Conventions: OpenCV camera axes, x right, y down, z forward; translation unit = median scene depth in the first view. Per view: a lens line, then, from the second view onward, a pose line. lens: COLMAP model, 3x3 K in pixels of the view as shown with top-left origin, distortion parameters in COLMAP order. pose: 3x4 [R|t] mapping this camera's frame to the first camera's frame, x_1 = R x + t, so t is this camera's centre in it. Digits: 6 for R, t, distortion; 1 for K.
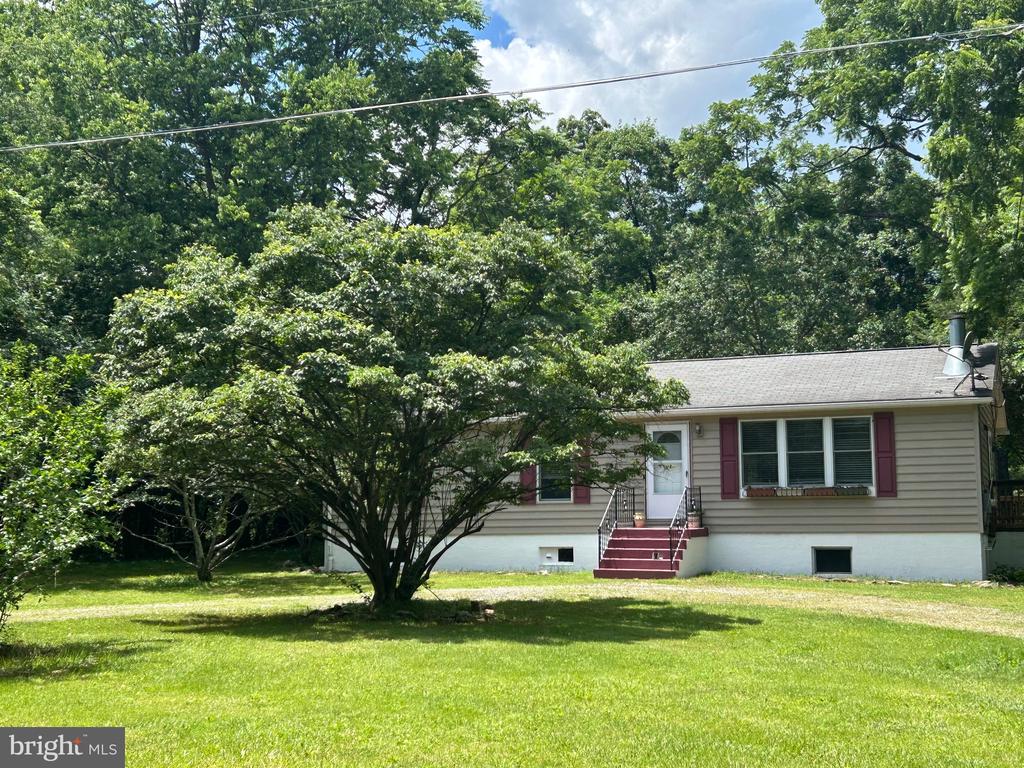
lens RADIAL K [[1339.8, 0, 512.0], [0, 1339.8, 384.0], [0, 0, 1]] dist [0.012770, 0.007933]
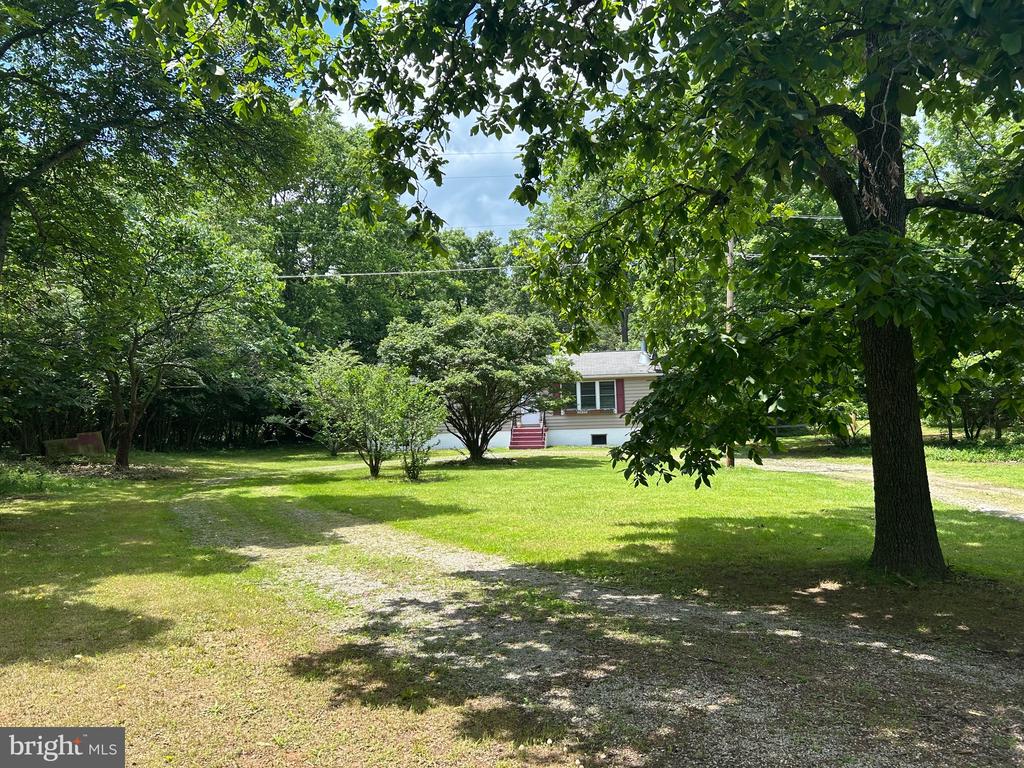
lens RADIAL K [[777.3, 0, 512.0], [0, 777.3, 384.0], [0, 0, 1]] dist [-0.000798, -0.000140]
pose [[0.958607, -0.007359, 0.284638, -0.312221], [-0.006245, 0.998882, 0.046854, -0.034488], [-0.284665, -0.046692, 0.957489, -0.302690]]
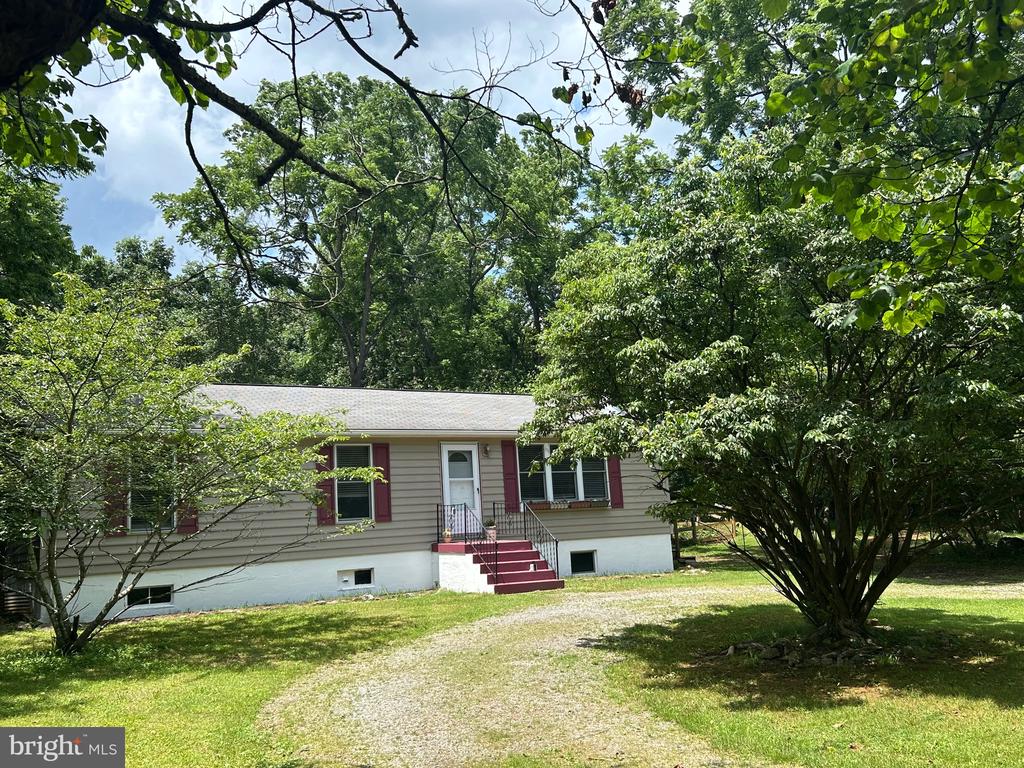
lens RADIAL K [[874.7, 0, 512.0], [0, 874.7, 384.0], [0, 0, 1]] dist [0.003557, 0.001112]
pose [[0.586021, 0.094159, 0.804806, -0.439333], [-0.045887, 0.995488, -0.083056, 0.039906], [-0.808995, 0.011743, 0.587698, 0.579396]]
